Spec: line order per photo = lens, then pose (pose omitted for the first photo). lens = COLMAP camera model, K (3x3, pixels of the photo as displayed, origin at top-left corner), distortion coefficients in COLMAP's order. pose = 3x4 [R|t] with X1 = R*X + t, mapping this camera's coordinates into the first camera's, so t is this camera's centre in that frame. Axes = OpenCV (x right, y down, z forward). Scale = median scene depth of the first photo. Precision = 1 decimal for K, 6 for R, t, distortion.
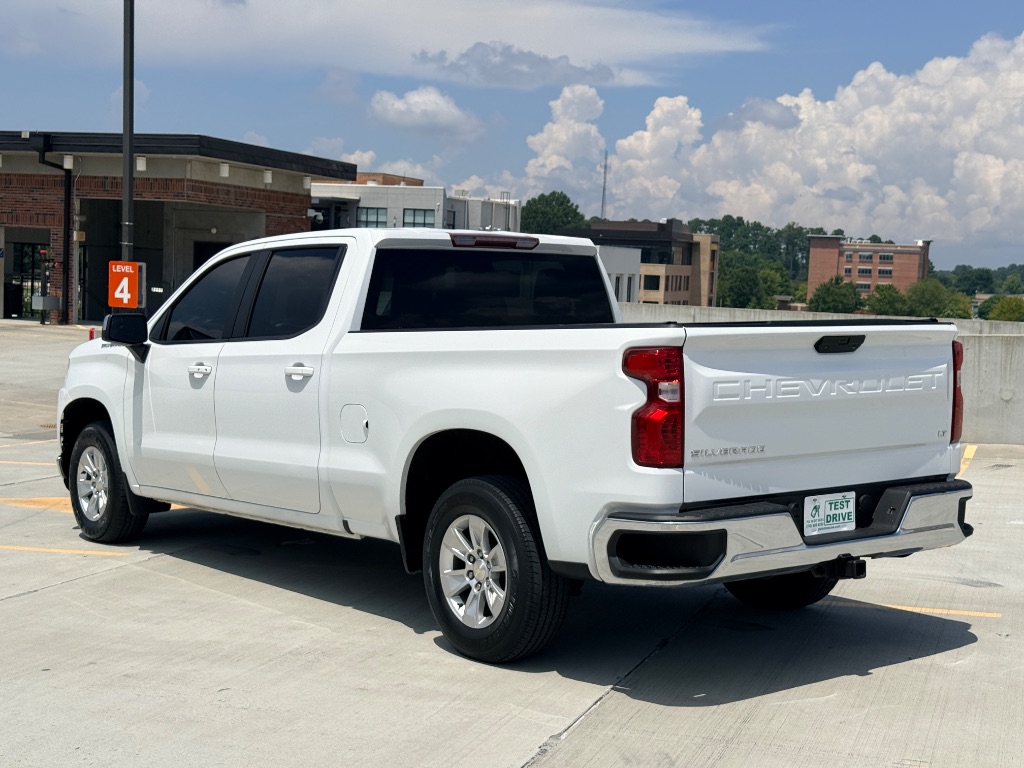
lens RADIAL K [[1432.7, 0, 508.3], [0, 1432.7, 382.7], [0, 0, 1]] dist [0.111042, 0.000000]
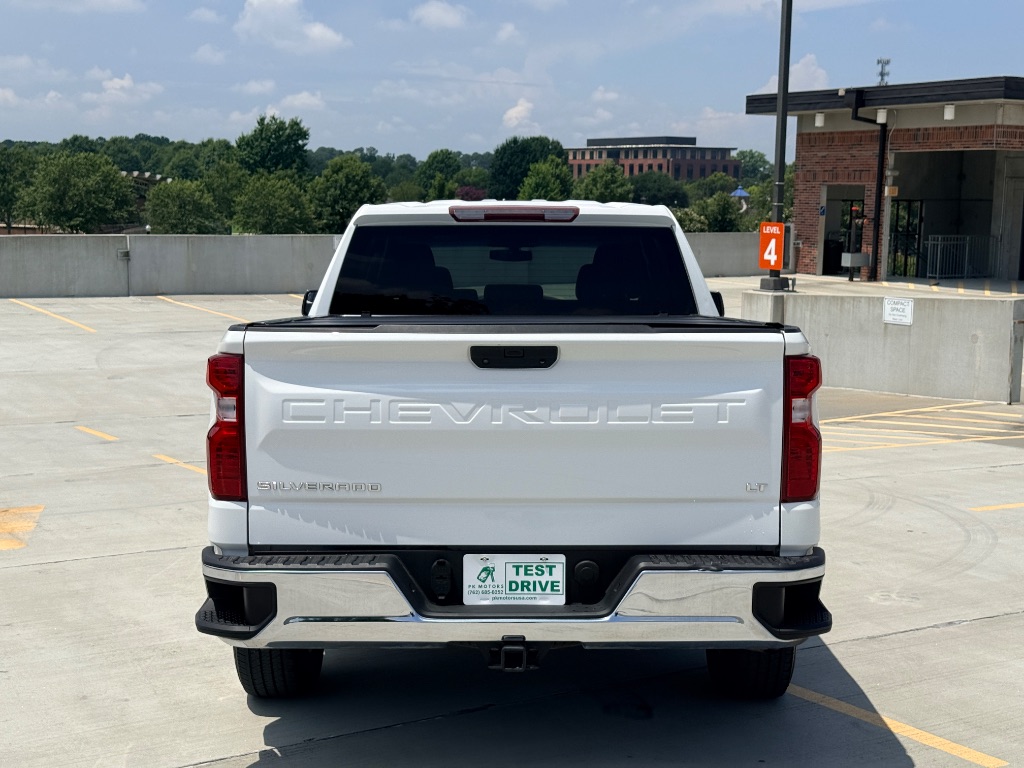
lens RADIAL K [[1432.7, 0, 513.9], [0, 1432.7, 385.5], [0, 0, 1]] dist [0.111042, 0.000000]
pose [[0.790687, 0.054833, -0.609760, 0.529537], [-0.032924, 0.998348, 0.047085, -0.036365], [0.611335, -0.017154, 0.791186, 0.317133]]
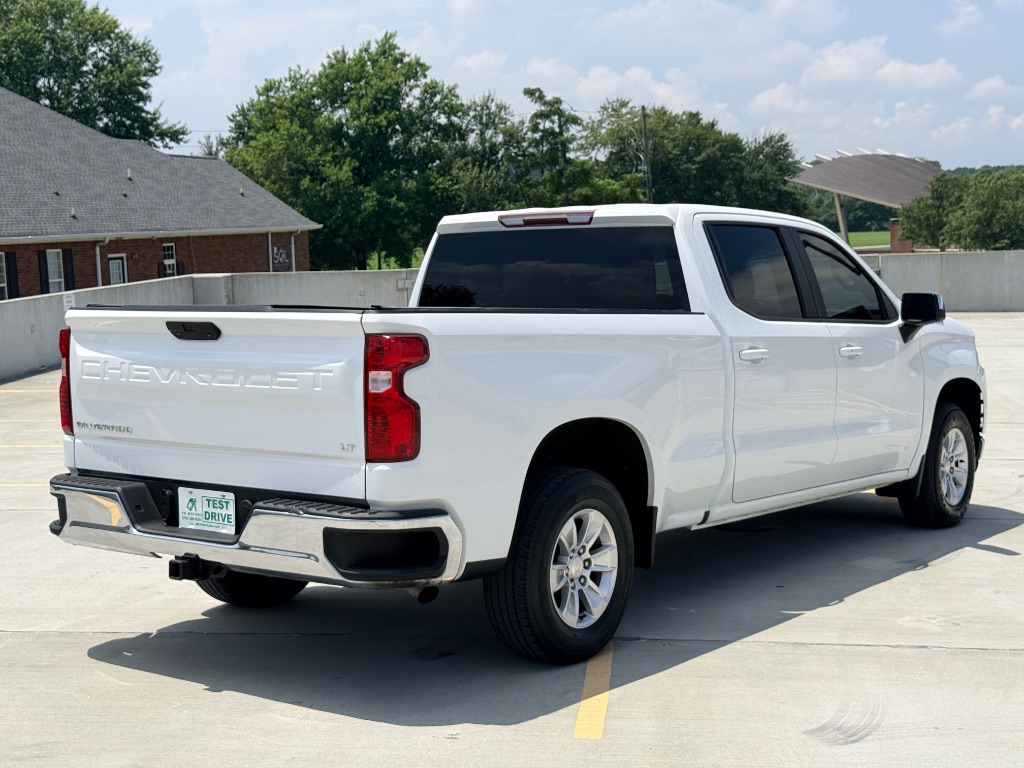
lens RADIAL K [[1432.7, 0, 508.0], [0, 1432.7, 385.5], [0, 0, 1]] dist [0.111042, 0.000000]
pose [[0.261190, 0.065286, -0.963077, 0.921367], [-0.043100, 0.997504, 0.055931, -0.040746], [0.964325, 0.026900, 0.263352, 0.735165]]
